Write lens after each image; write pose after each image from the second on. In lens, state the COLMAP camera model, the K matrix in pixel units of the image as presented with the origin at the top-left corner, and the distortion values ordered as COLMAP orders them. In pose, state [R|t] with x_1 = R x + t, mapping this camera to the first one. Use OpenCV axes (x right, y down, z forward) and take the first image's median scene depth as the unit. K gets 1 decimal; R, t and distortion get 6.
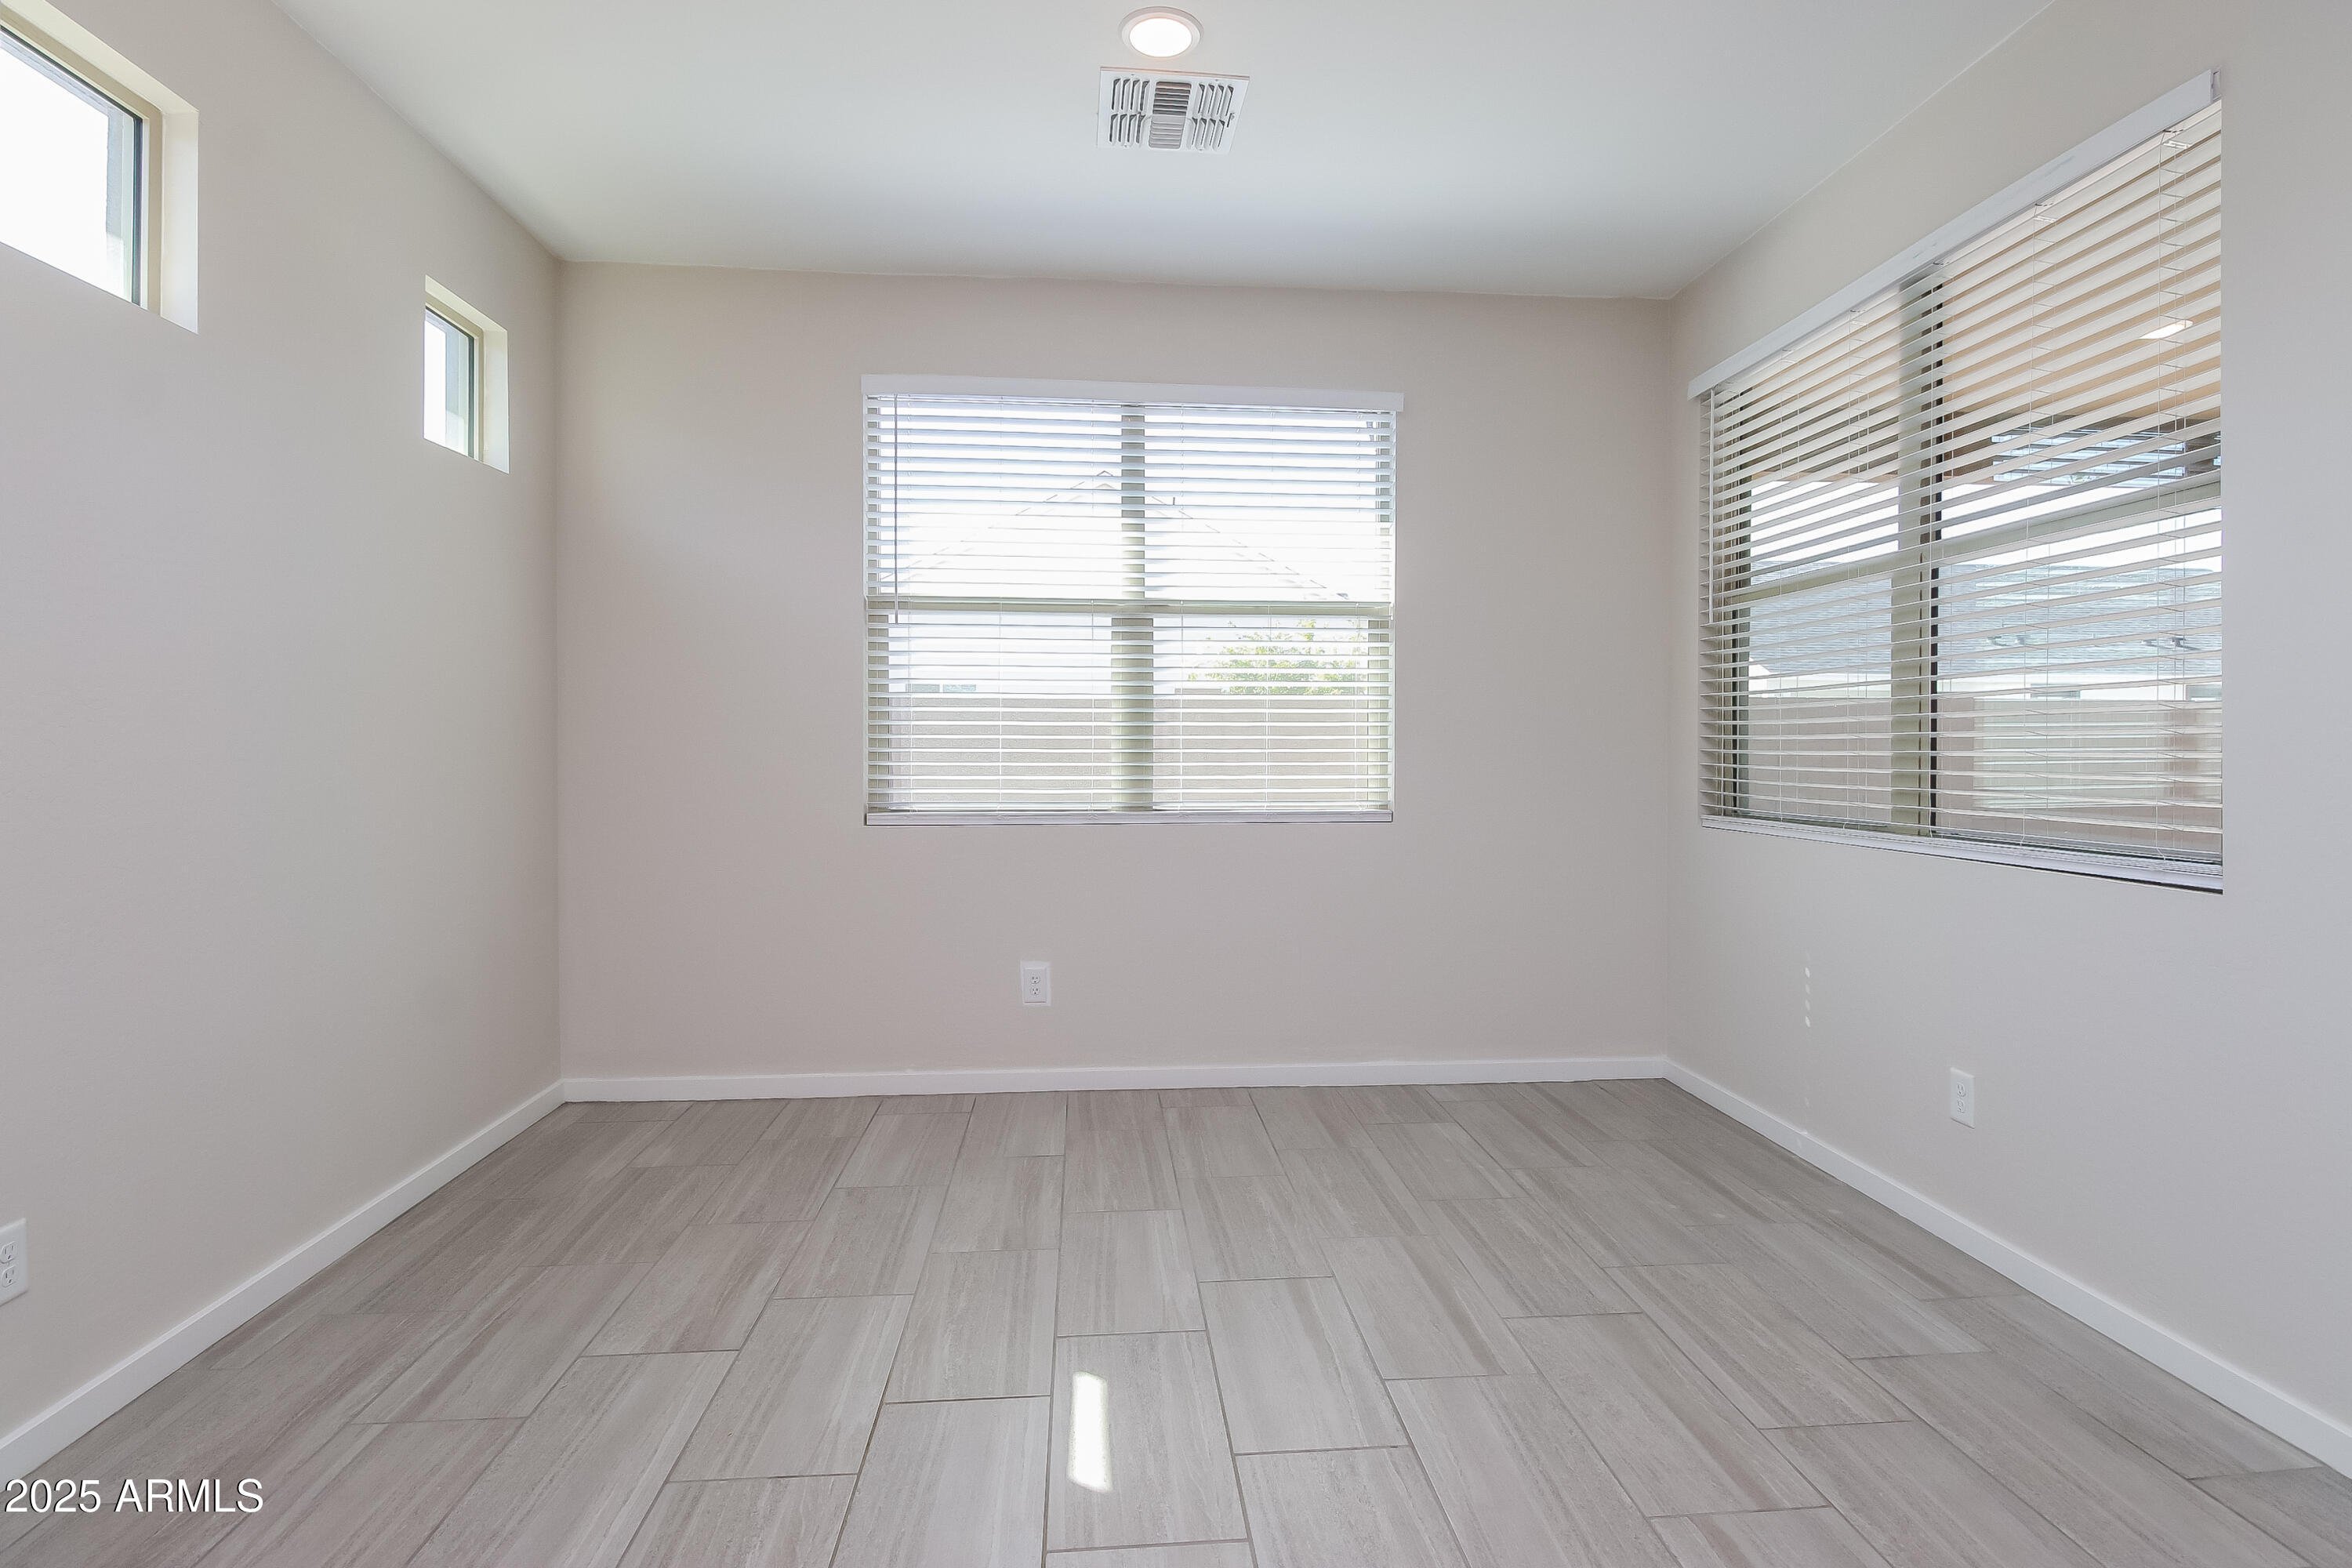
lens RADIAL K [[1176.5, 0, 1177.5], [0, 1176.5, 738.2], [0, 0, 1]] dist [0.021963, -0.000172]
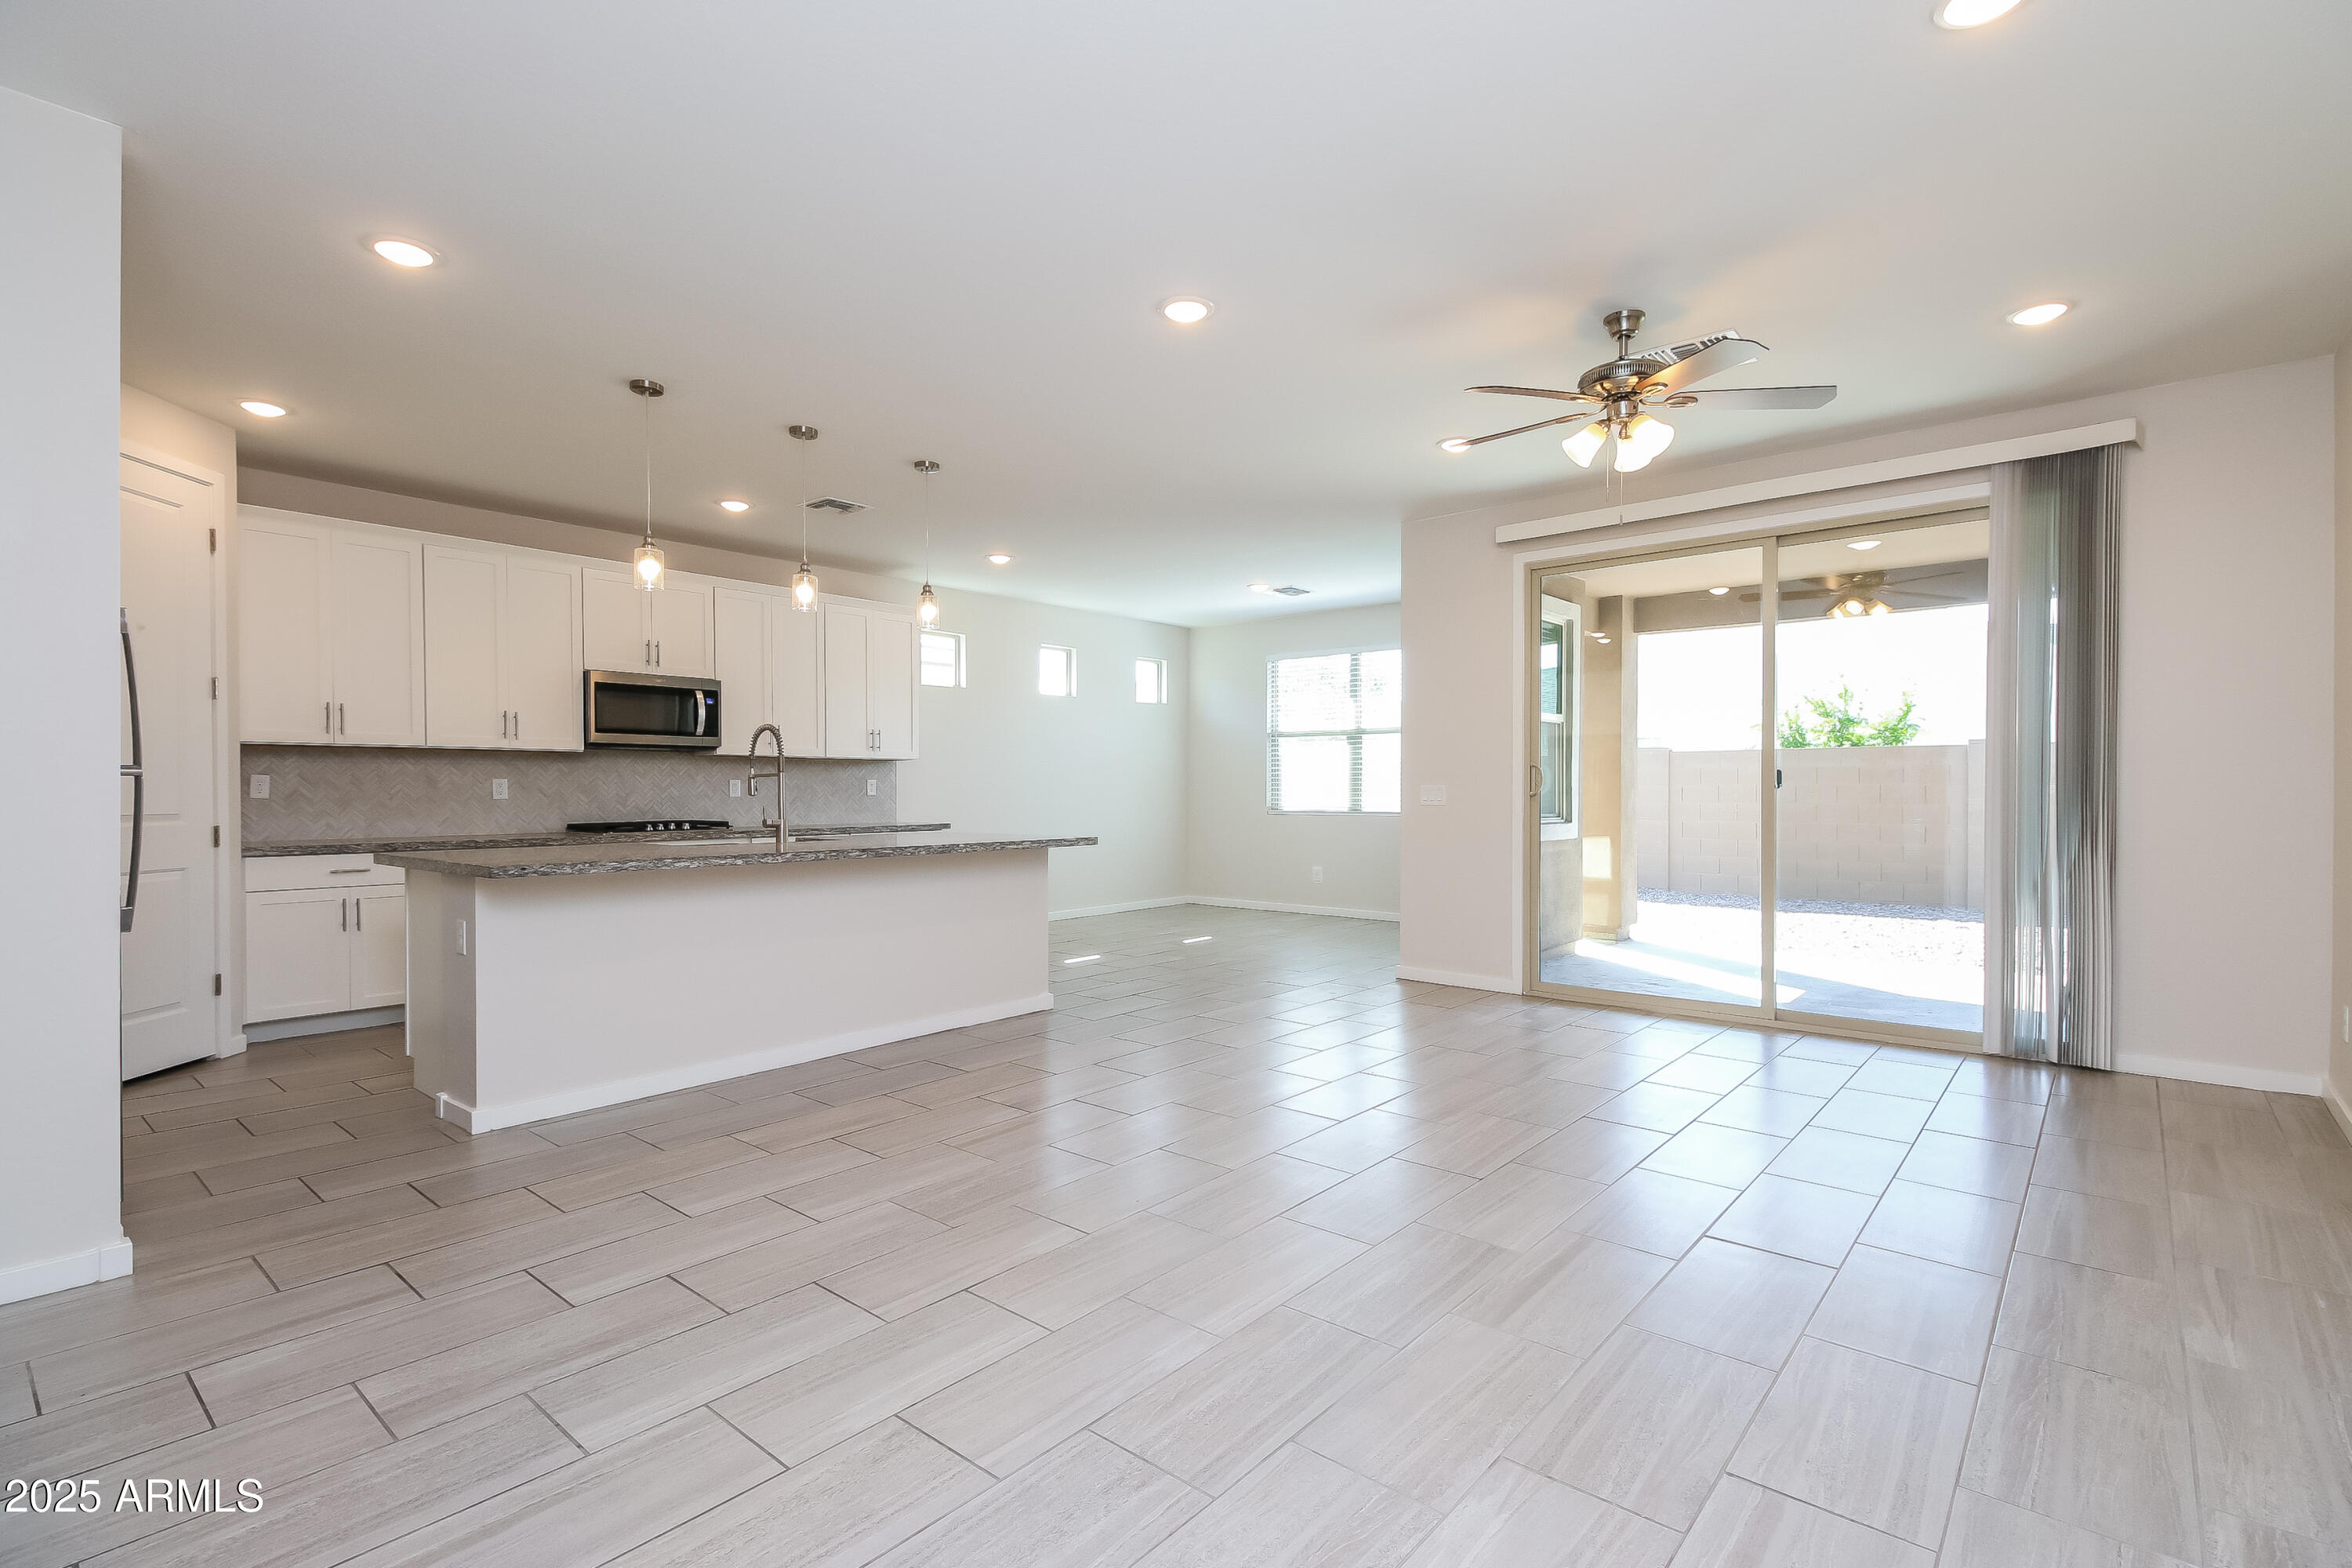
lens RADIAL K [[1088.4, 0, 1180.3], [0, 1088.4, 800.4], [0, 0, 1]] dist [0.001015, -0.001562]
pose [[0.704874, 0.004032, -0.709321, 1.406422], [0.007973, 0.999876, 0.013606, 0.002410], [0.709288, -0.015246, 0.704754, -0.965536]]
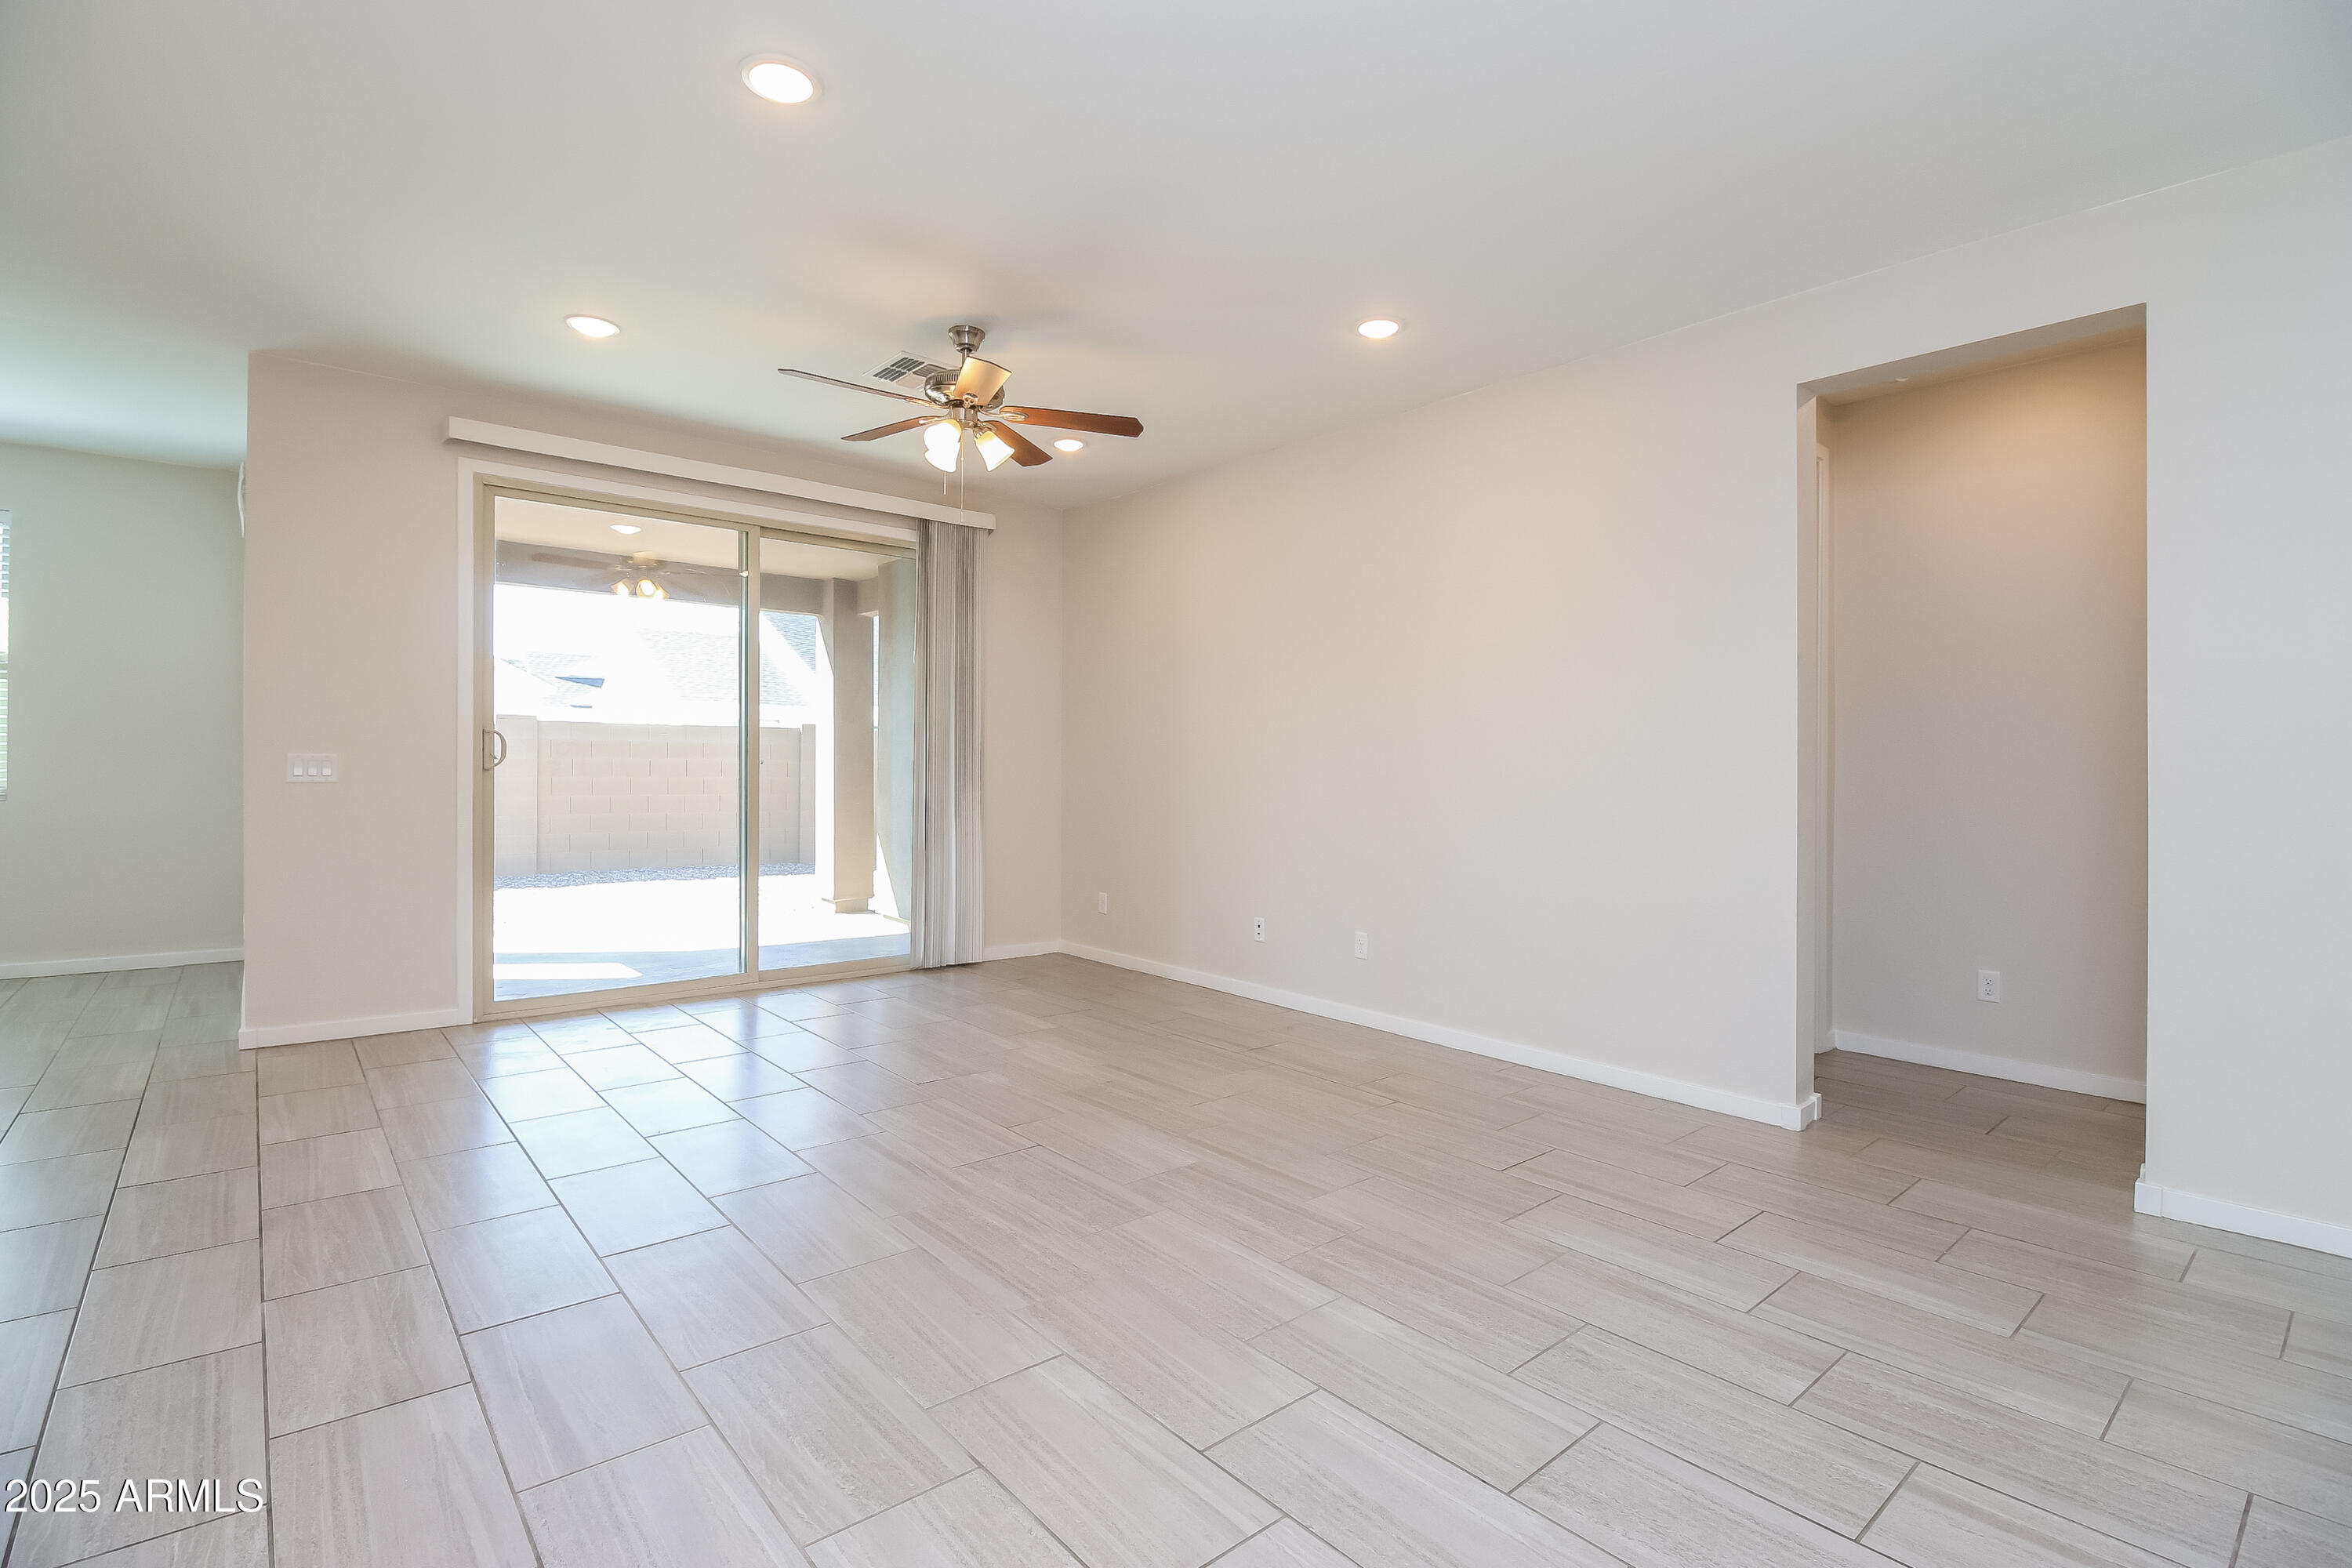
lens RADIAL K [[1094.0, 0, 1181.1], [0, 1094.0, 777.7], [0, 0, 1]] dist [0.004731, 0.000219]
pose [[0.809929, -0.000493, 0.586527, 0.592198], [-0.011148, 0.999806, 0.016234, 0.000204], [-0.586421, -0.019687, 0.809767, -0.980513]]
